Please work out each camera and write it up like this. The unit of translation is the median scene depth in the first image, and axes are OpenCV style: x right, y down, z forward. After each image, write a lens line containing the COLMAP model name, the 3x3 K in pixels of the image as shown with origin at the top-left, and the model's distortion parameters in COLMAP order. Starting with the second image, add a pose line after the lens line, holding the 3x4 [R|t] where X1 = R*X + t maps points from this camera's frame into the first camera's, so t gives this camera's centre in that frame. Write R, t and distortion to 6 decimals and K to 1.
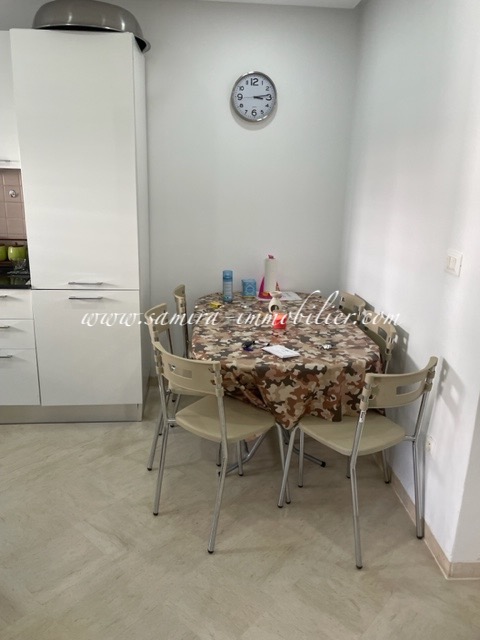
lens RADIAL K [[497.4, 0, 240.0], [0, 497.4, 320.0], [0, 0, 1]] dist [-0.004283, -0.005993]
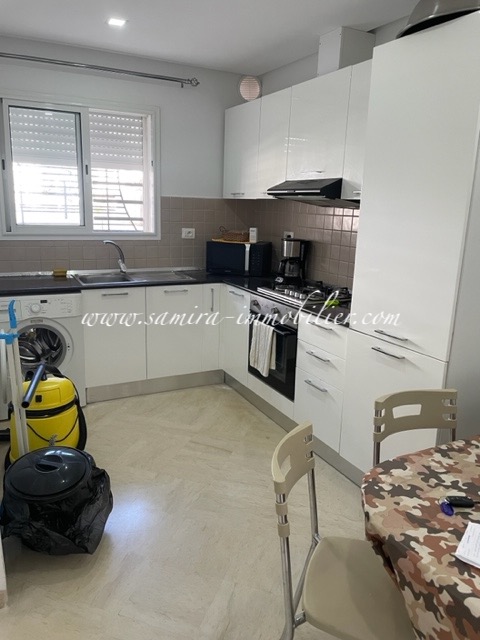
lens RADIAL K [[497.4, 0, 240.0], [0, 497.4, 320.0], [0, 0, 1]] dist [-0.004283, -0.005993]
pose [[0.373470, 0.201214, -0.905557, 0.391699], [-0.270682, 0.957347, 0.101086, -0.136475], [0.887272, 0.207365, 0.412005, 0.539574]]
